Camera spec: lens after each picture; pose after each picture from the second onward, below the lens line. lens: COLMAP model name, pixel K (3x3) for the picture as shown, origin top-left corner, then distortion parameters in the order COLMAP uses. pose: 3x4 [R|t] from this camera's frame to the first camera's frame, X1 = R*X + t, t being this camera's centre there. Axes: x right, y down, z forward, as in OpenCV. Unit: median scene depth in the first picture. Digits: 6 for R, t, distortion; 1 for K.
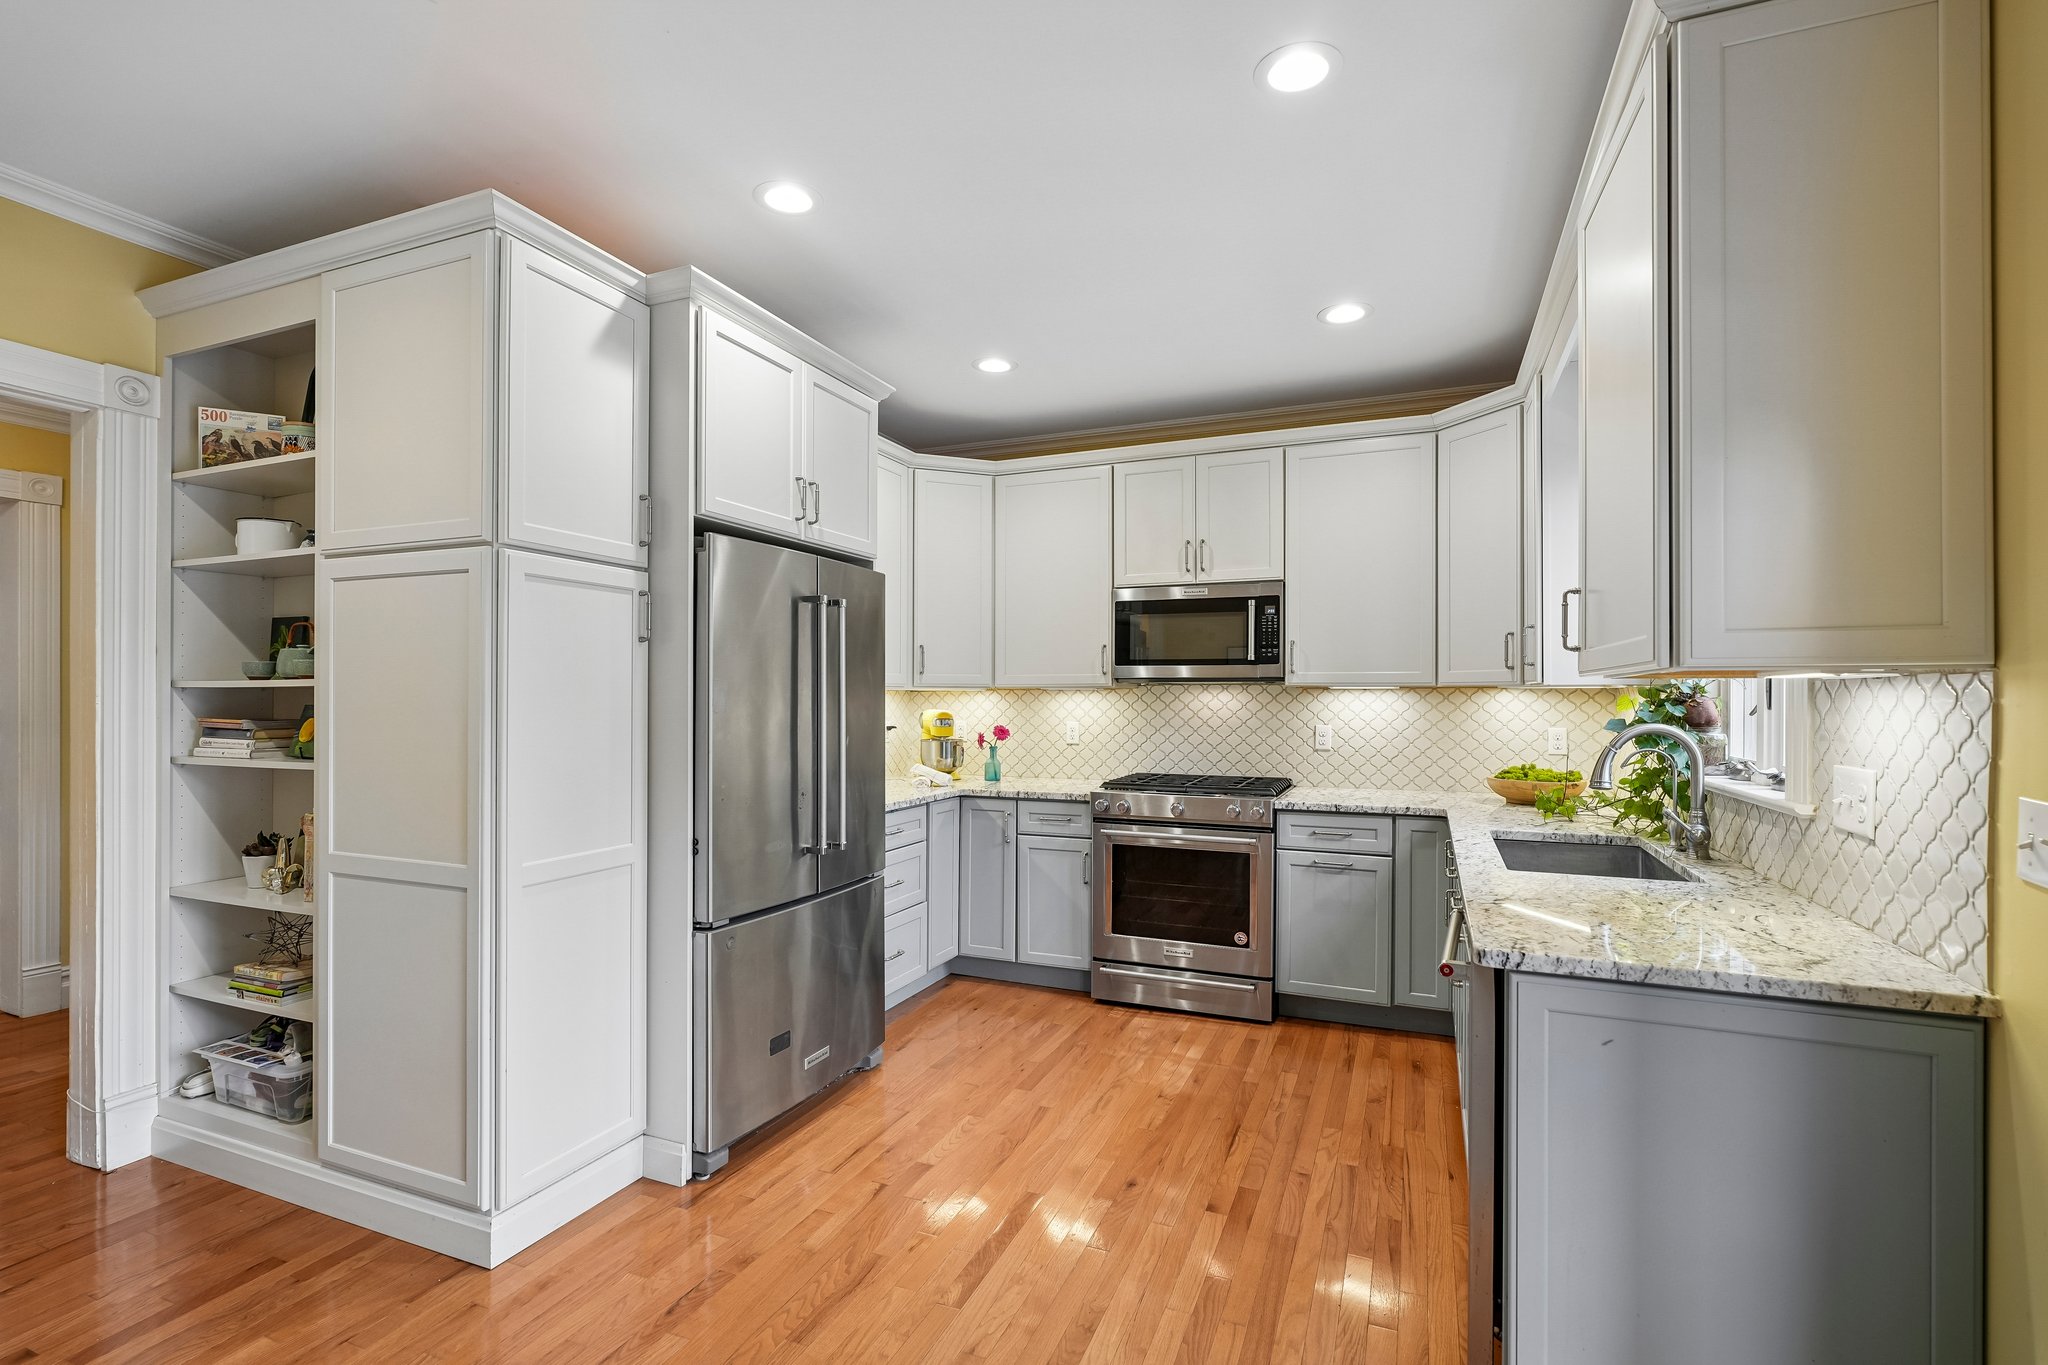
lens RADIAL K [[998.6, 0, 1024.0], [0, 998.6, 682.5], [0, 0, 1]] dist [-0.000444, 0.000331]
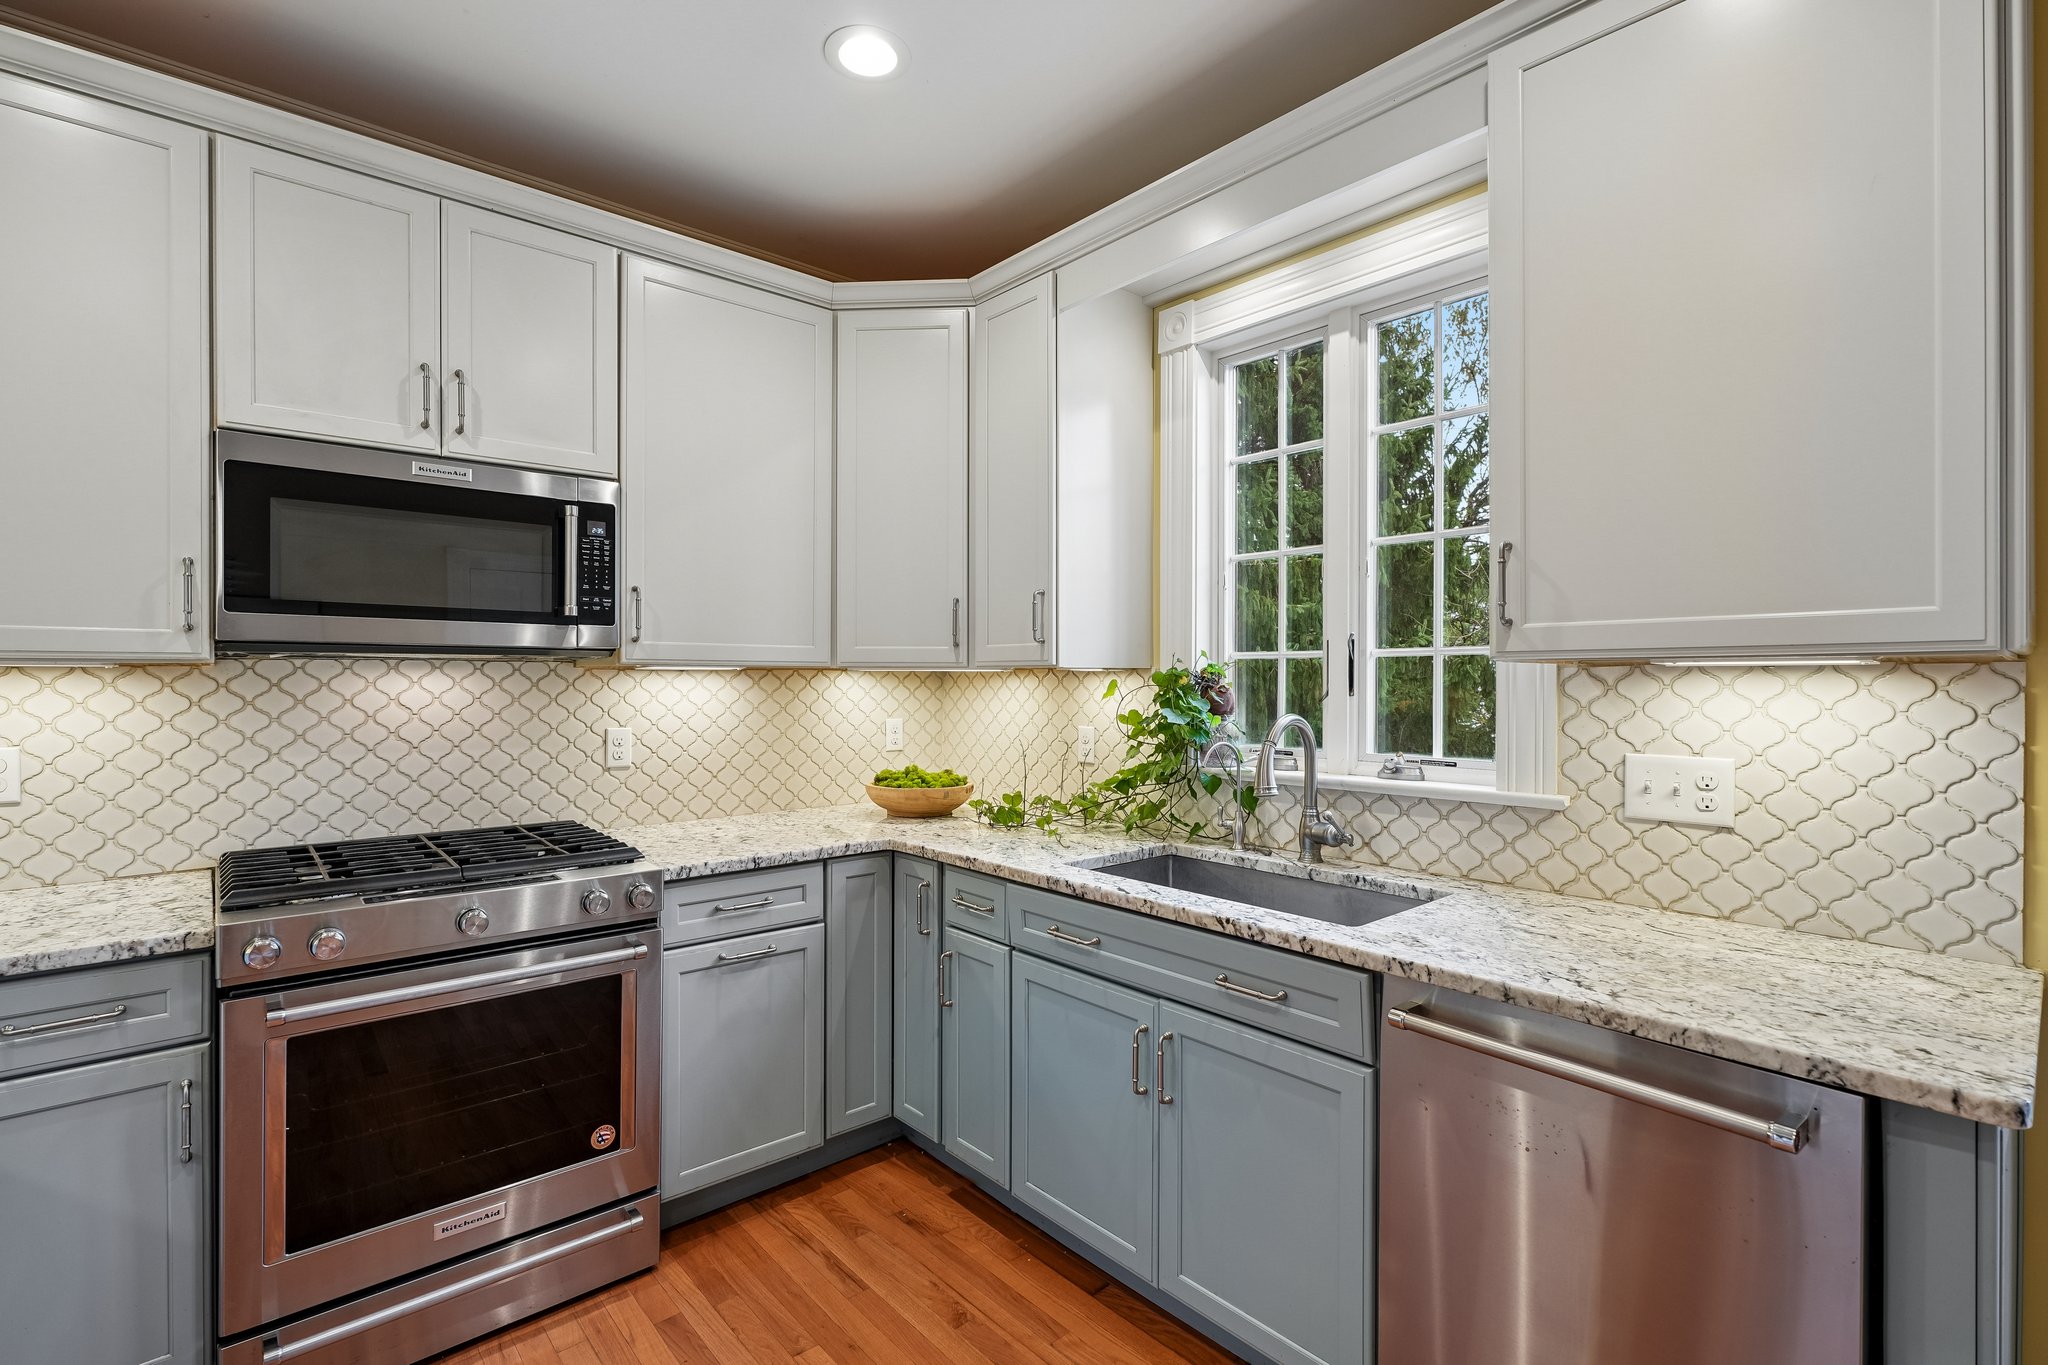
lens RADIAL K [[970.8, 0, 1101.1], [0, 970.8, 686.6], [0, 0, 1]] dist [-0.001310, 0.000246]
pose [[0.427633, -0.008011, 0.903917, -0.127616], [-0.012950, 0.999804, 0.014987, 0.004484], [-0.903860, -0.018114, 0.427445, 0.511534]]
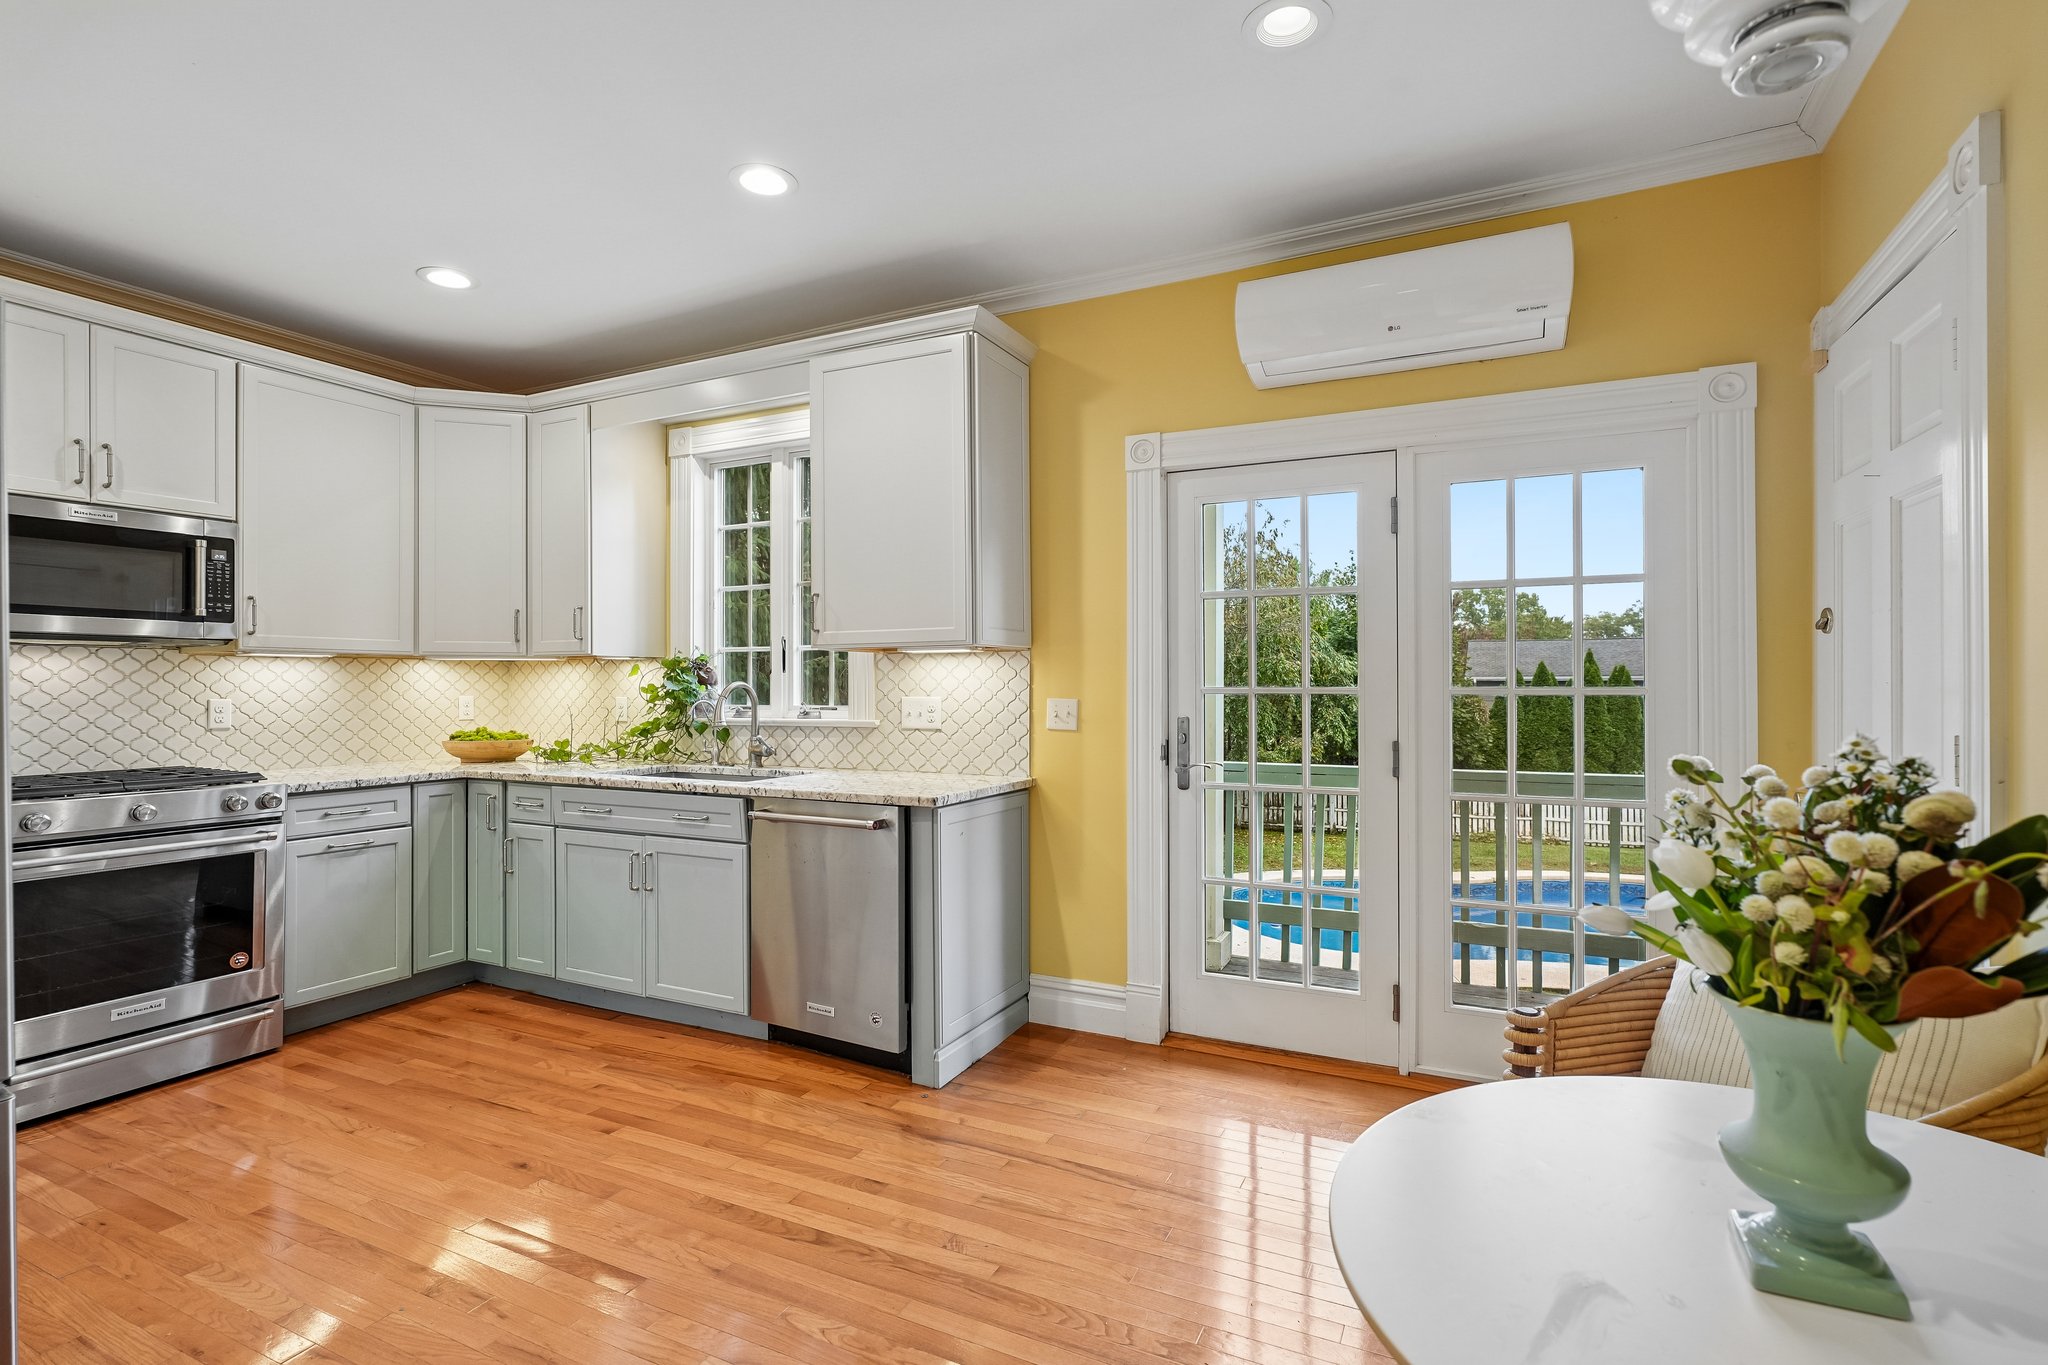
lens RADIAL K [[893.3, 0, 1096.9], [0, 893.3, 680.5], [0, 0, 1]] dist [0.000191, 0.000505]
pose [[0.031262, 0.000452, 0.999511, -0.455881], [-0.009125, 0.999958, -0.000167, 0.022405], [-0.999470, -0.009116, 0.031265, 0.269978]]
